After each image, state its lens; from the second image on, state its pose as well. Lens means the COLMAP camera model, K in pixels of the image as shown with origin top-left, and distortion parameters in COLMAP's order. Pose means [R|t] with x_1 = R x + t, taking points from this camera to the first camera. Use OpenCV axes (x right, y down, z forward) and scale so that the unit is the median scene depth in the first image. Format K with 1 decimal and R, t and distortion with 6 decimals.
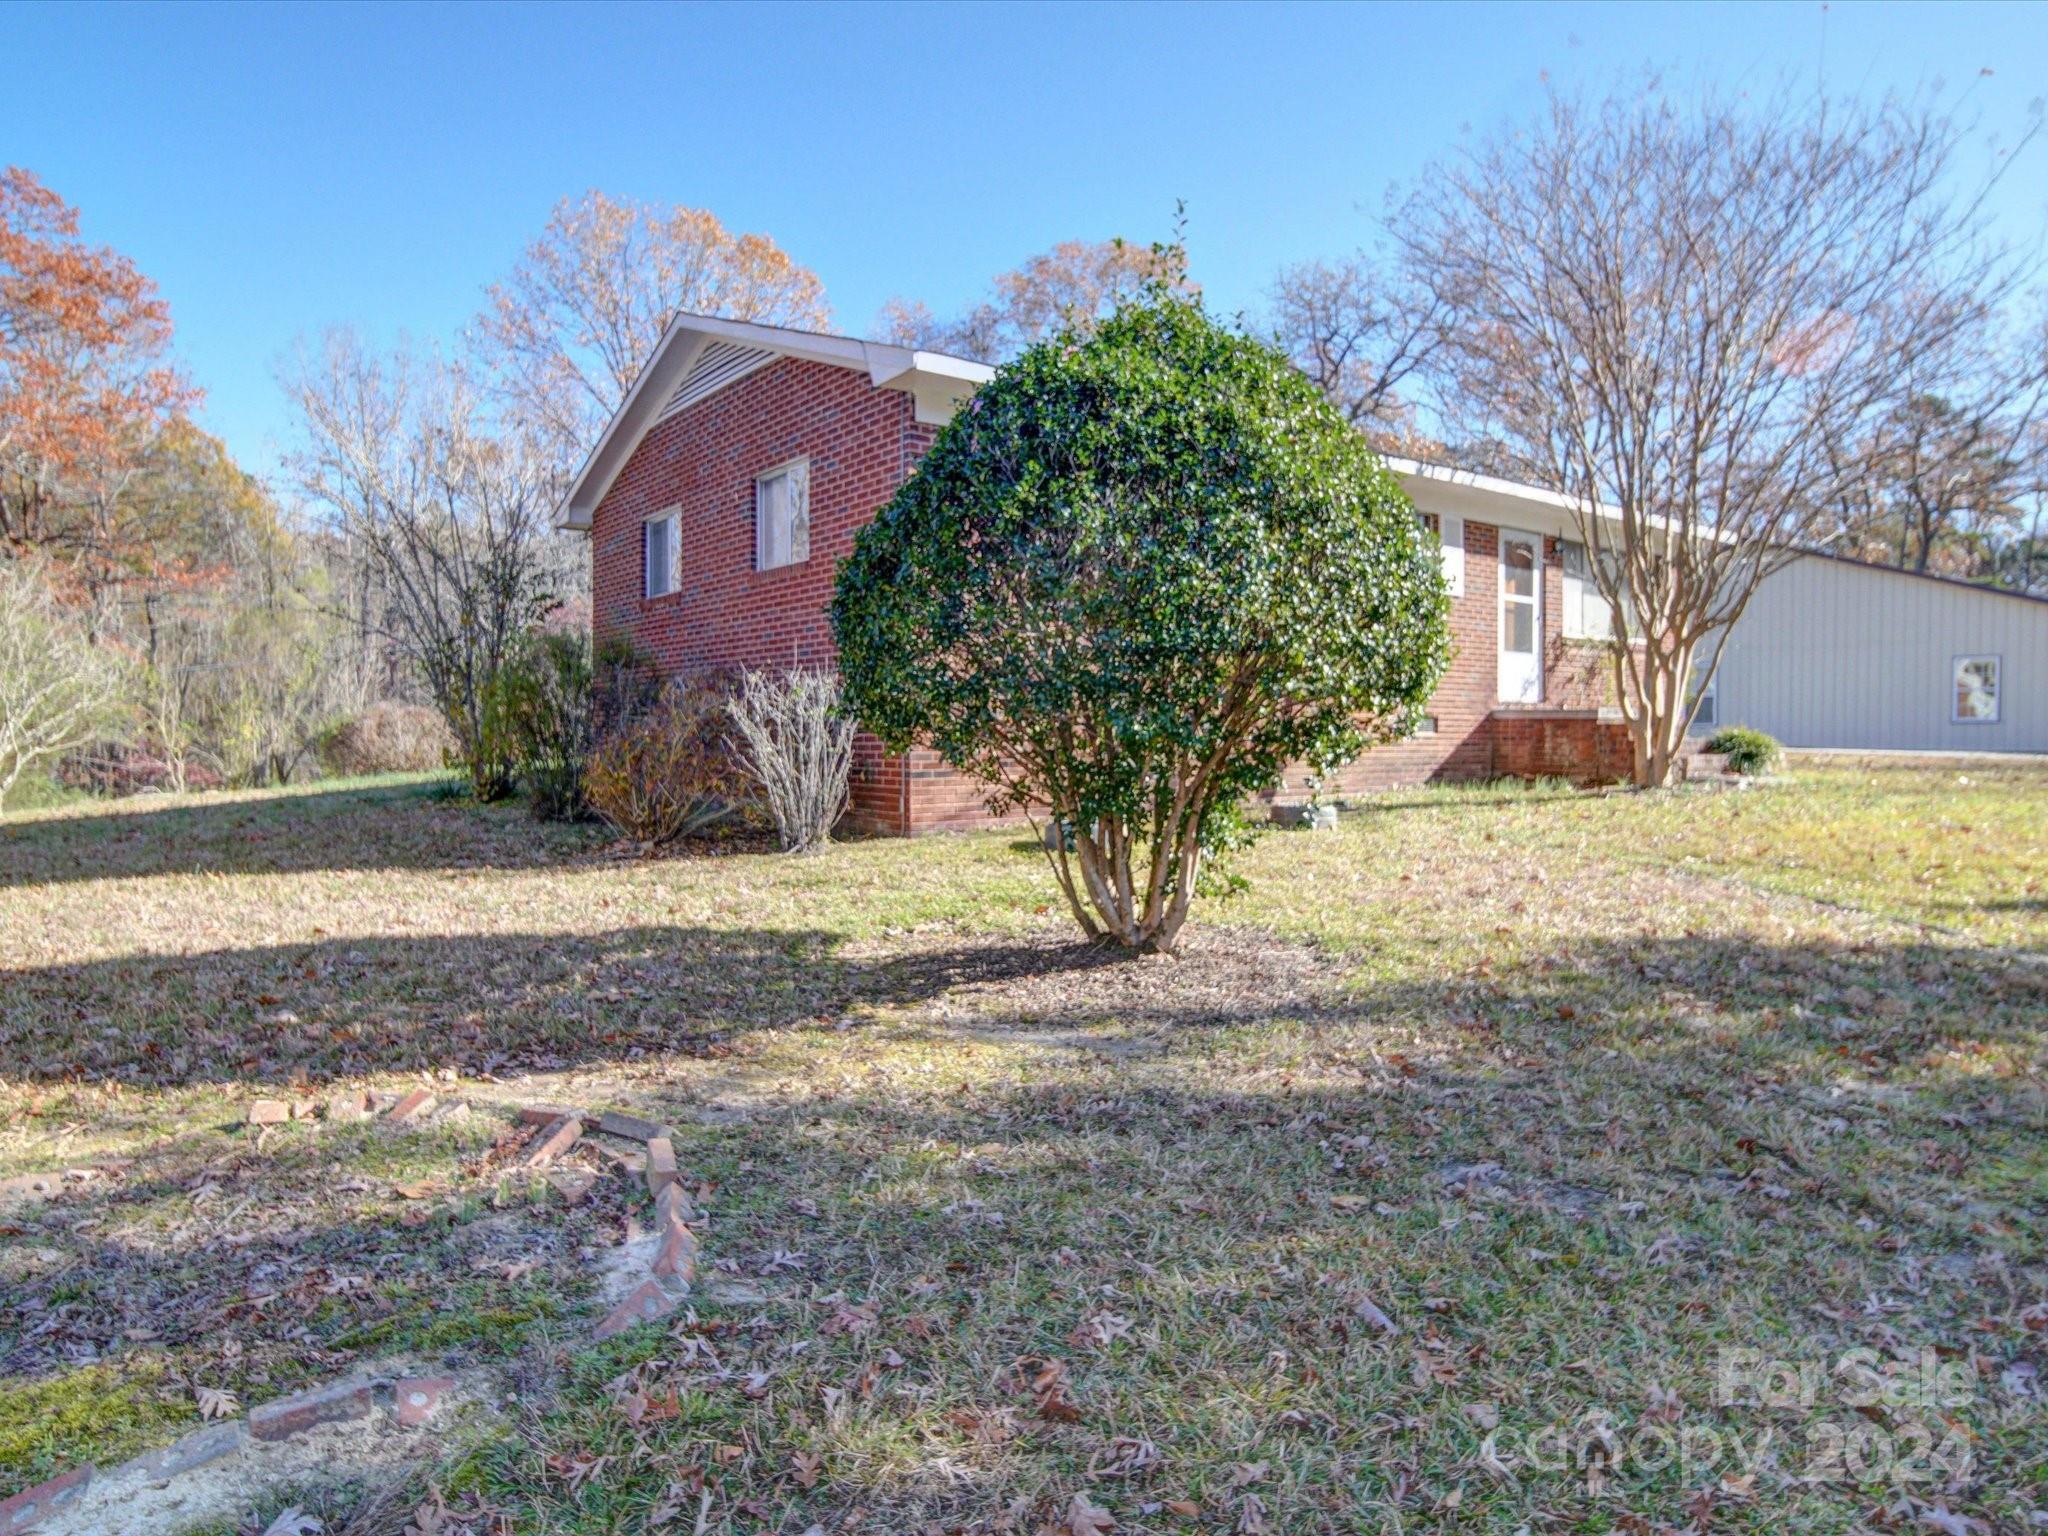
lens RADIAL K [[1202.6, 0, 1021.6], [0, 1202.6, 766.4], [0, 0, 1]] dist [-0.012316, 0.003413]
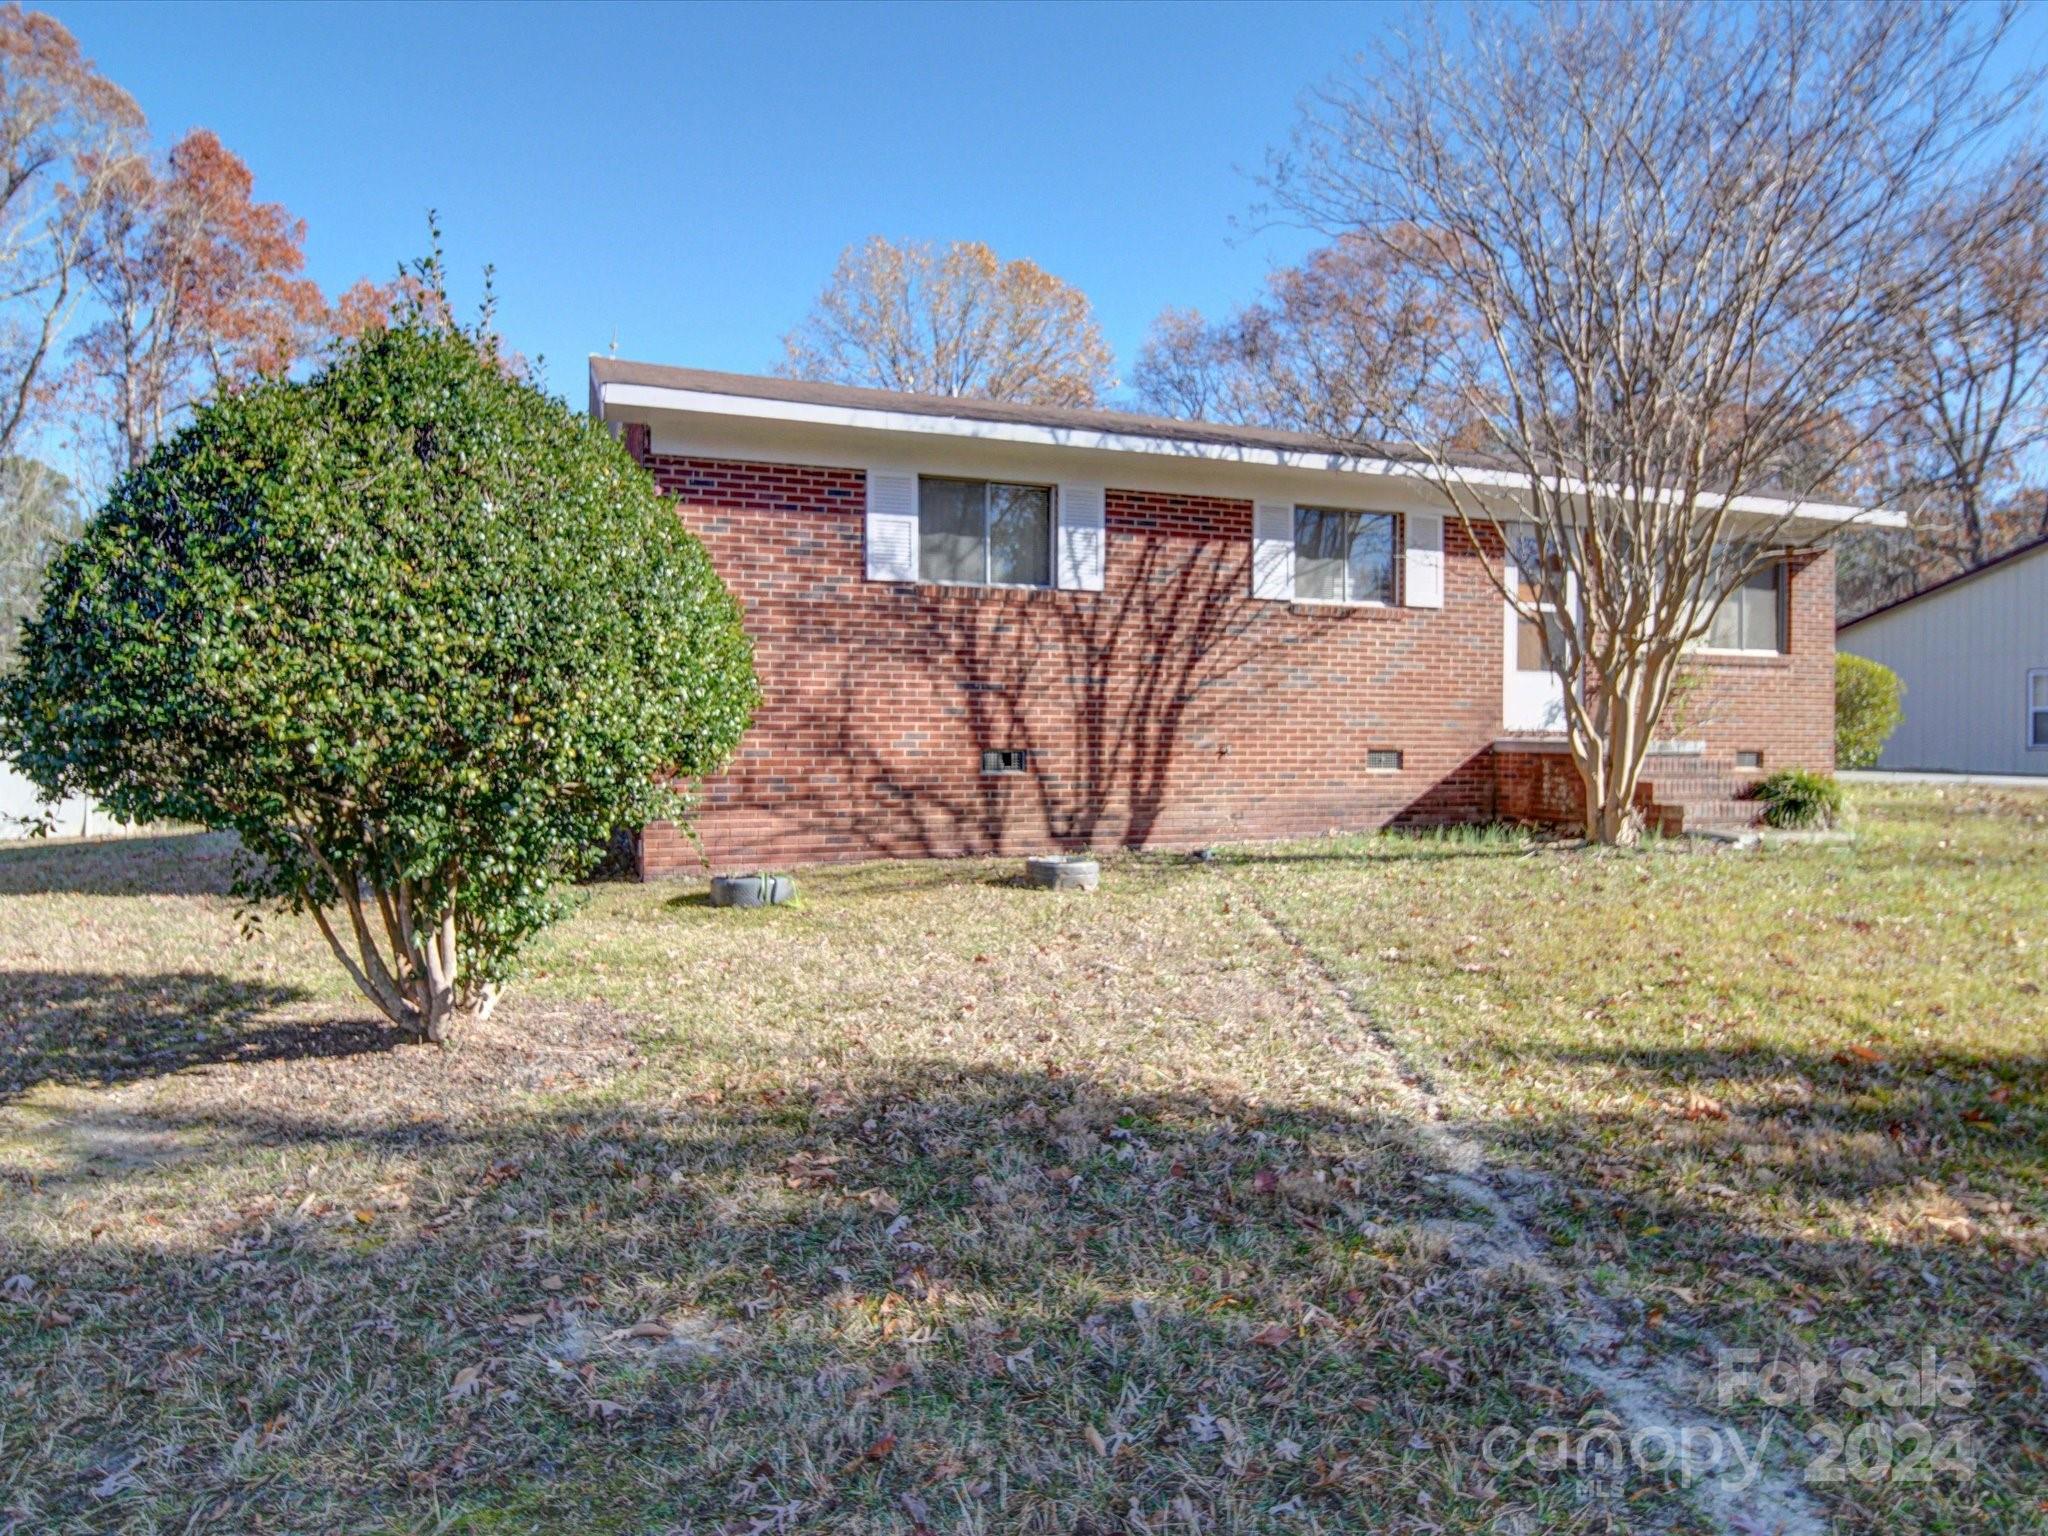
lens RADIAL K [[1202.6, 0, 1023.5], [0, 1202.6, 765.7], [0, 0, 1]] dist [-0.012316, 0.003413]
pose [[0.957159, 0.007529, -0.289464, 0.332259], [-0.010341, 0.999913, -0.008186, -0.020702], [0.289377, 0.010829, 0.957154, 0.109547]]
